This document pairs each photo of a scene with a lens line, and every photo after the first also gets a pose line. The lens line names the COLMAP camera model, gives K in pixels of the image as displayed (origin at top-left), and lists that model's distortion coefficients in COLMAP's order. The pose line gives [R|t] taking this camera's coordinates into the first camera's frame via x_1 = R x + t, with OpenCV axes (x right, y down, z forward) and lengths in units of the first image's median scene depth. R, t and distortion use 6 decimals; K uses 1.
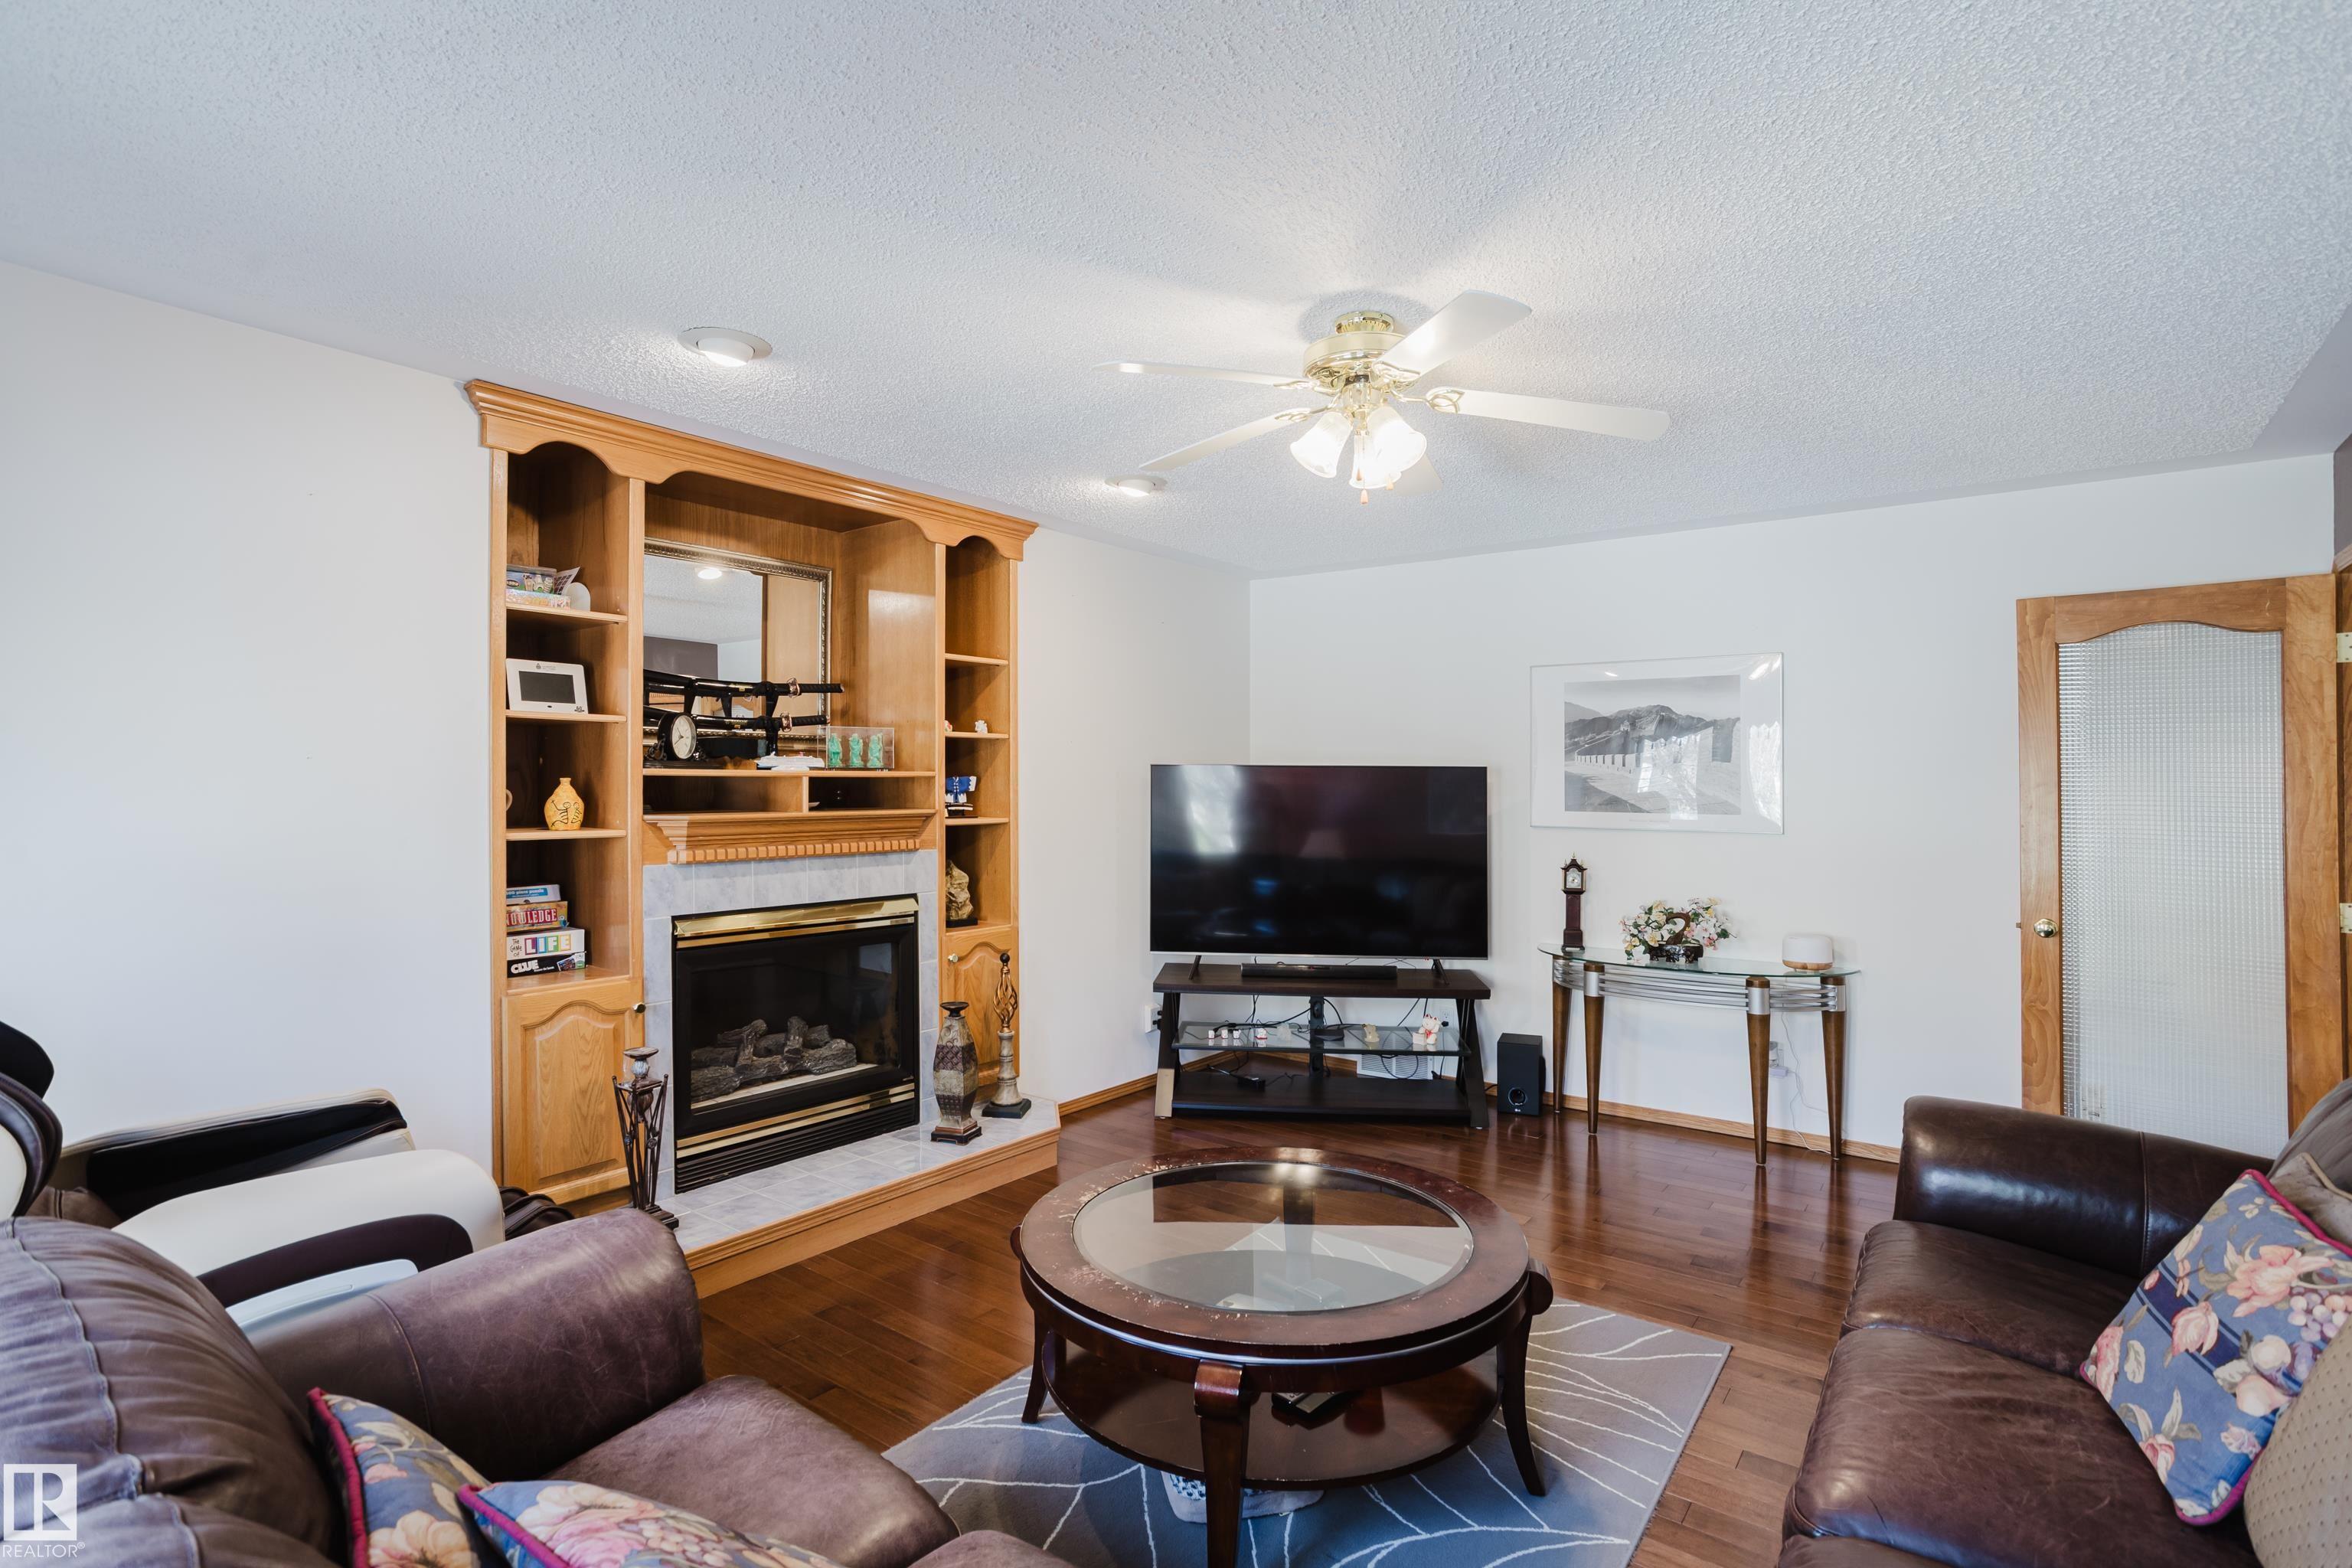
lens RADIAL K [[1157.0, 0, 1183.2], [0, 1157.0, 778.3], [0, 0, 1]] dist [-0.046002, 0.026204]
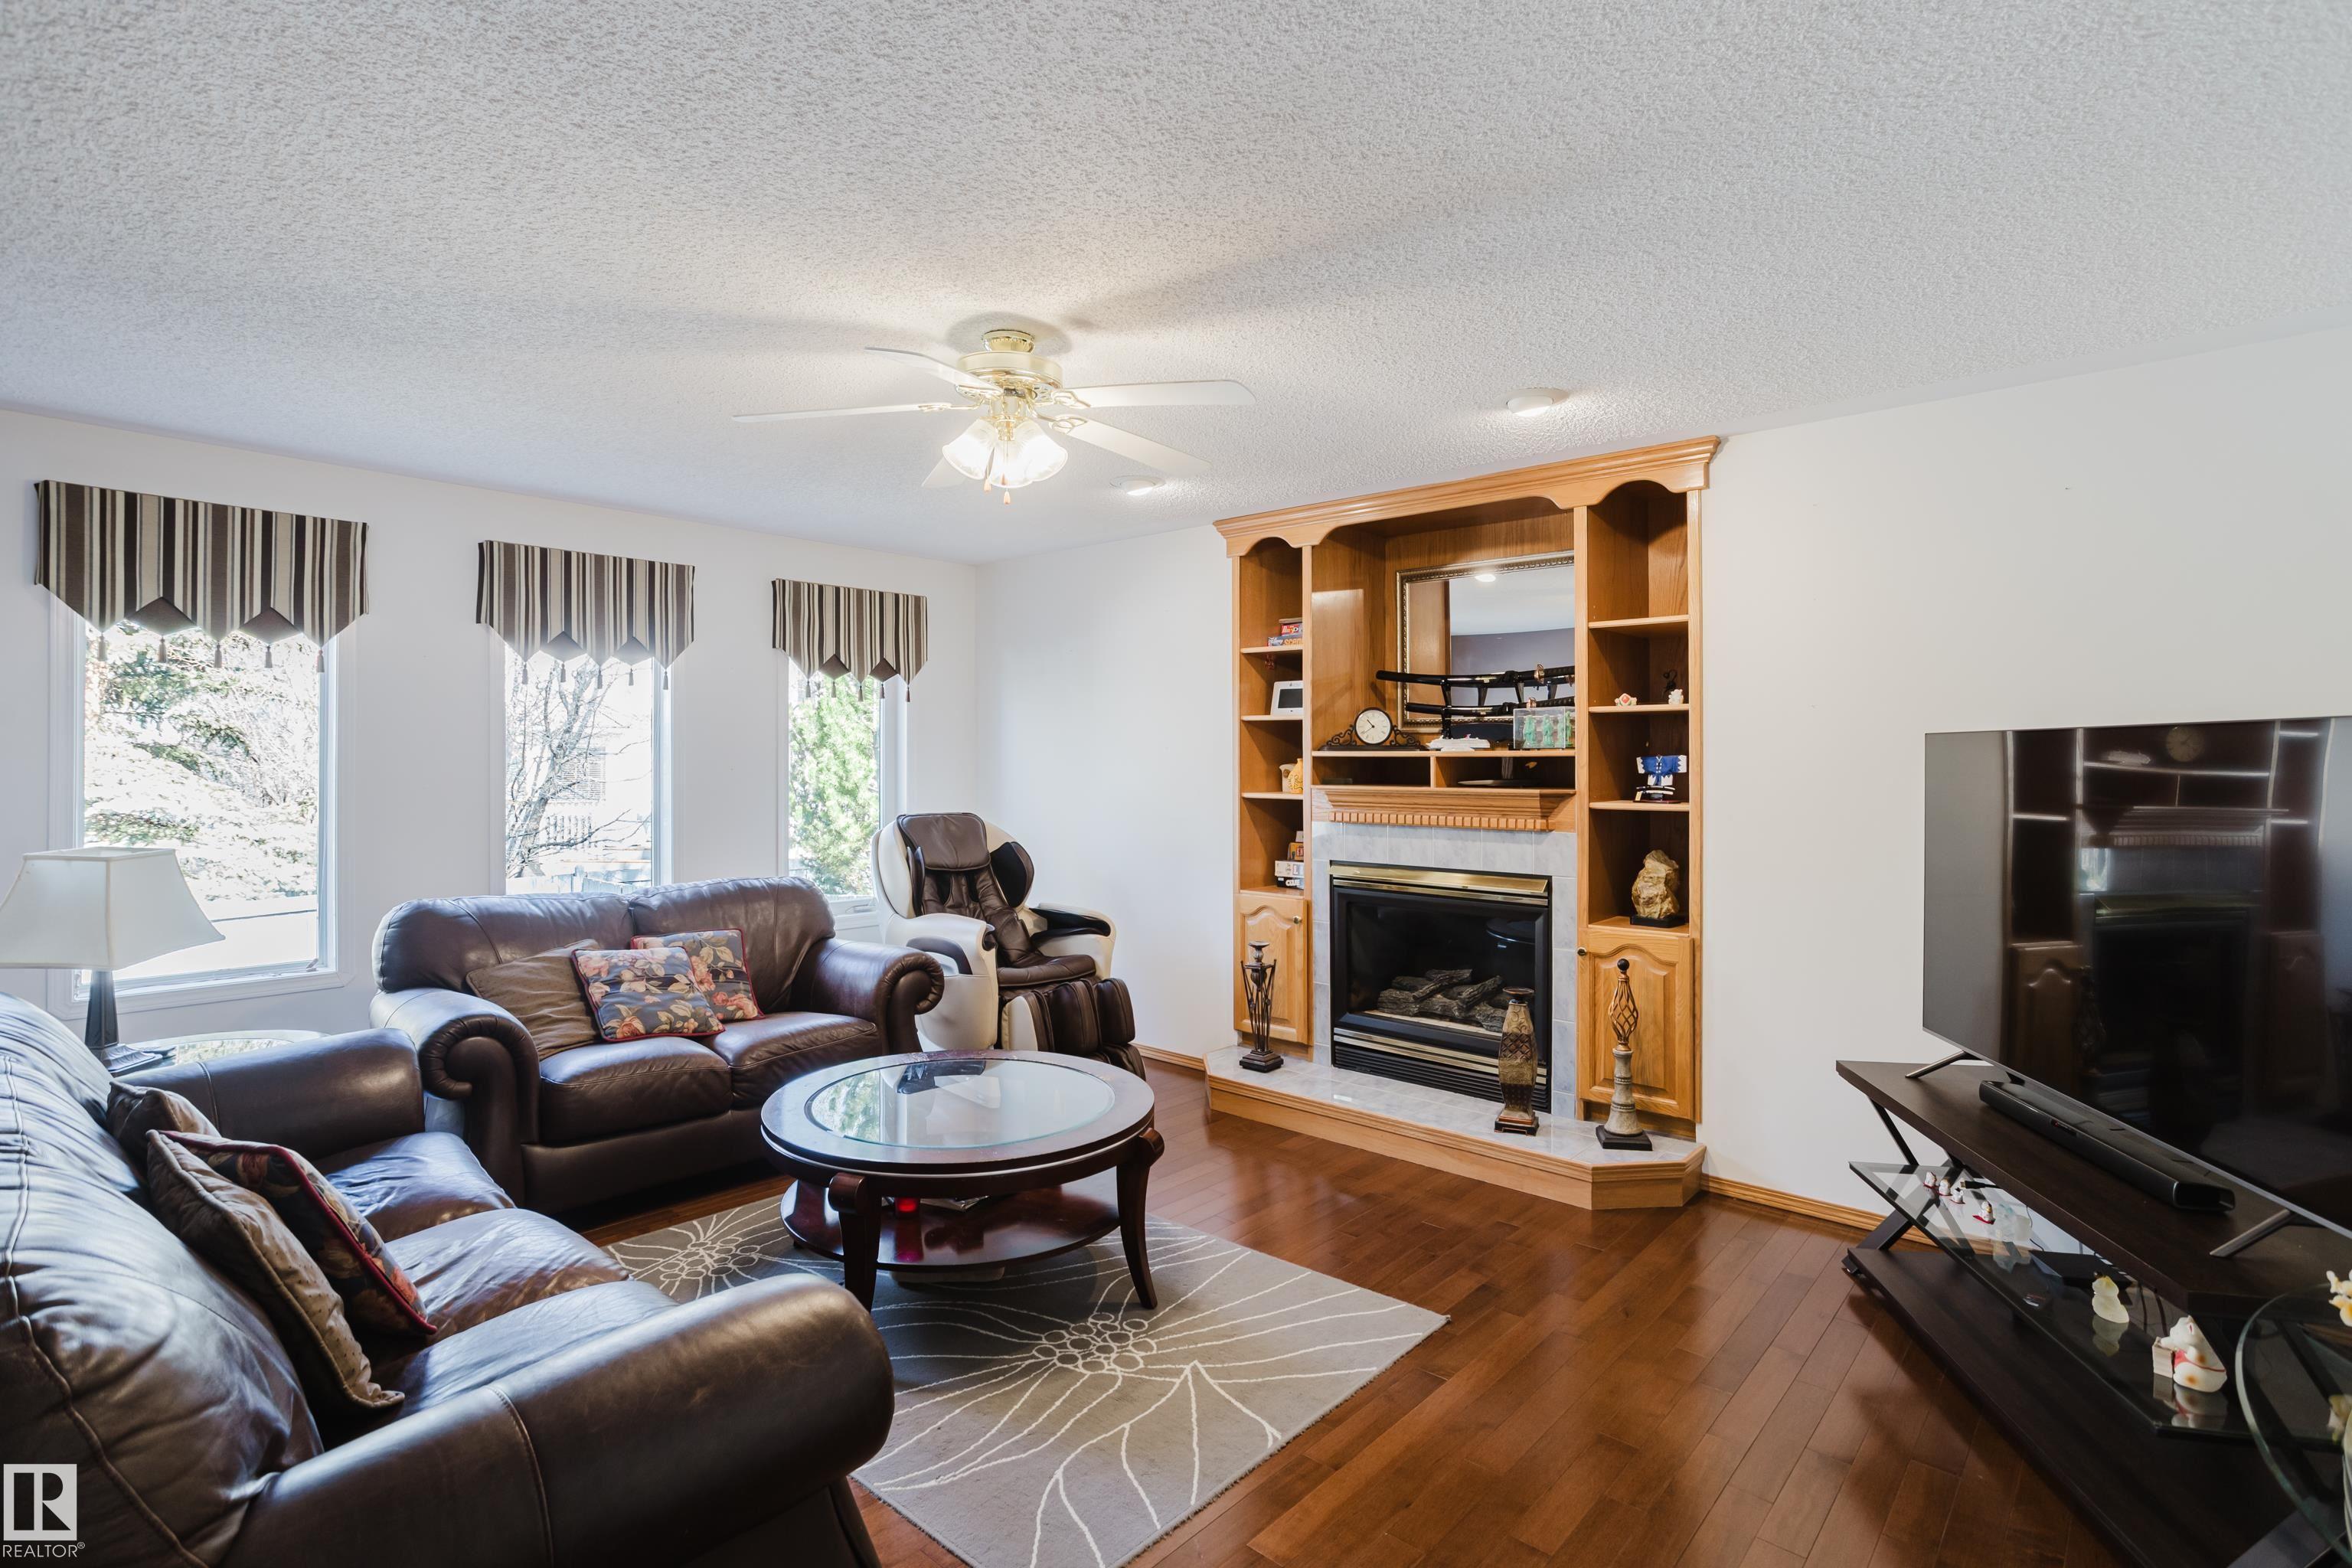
lens RADIAL K [[1157.0, 0, 1183.0], [0, 1157.0, 770.9], [0, 0, 1]] dist [-0.046002, 0.026204]
pose [[-0.088020, 0.007735, -0.996089, 0.820760], [0.000864, 0.999970, 0.007689, 0.003822], [0.996118, -0.000184, -0.088024, 0.836284]]
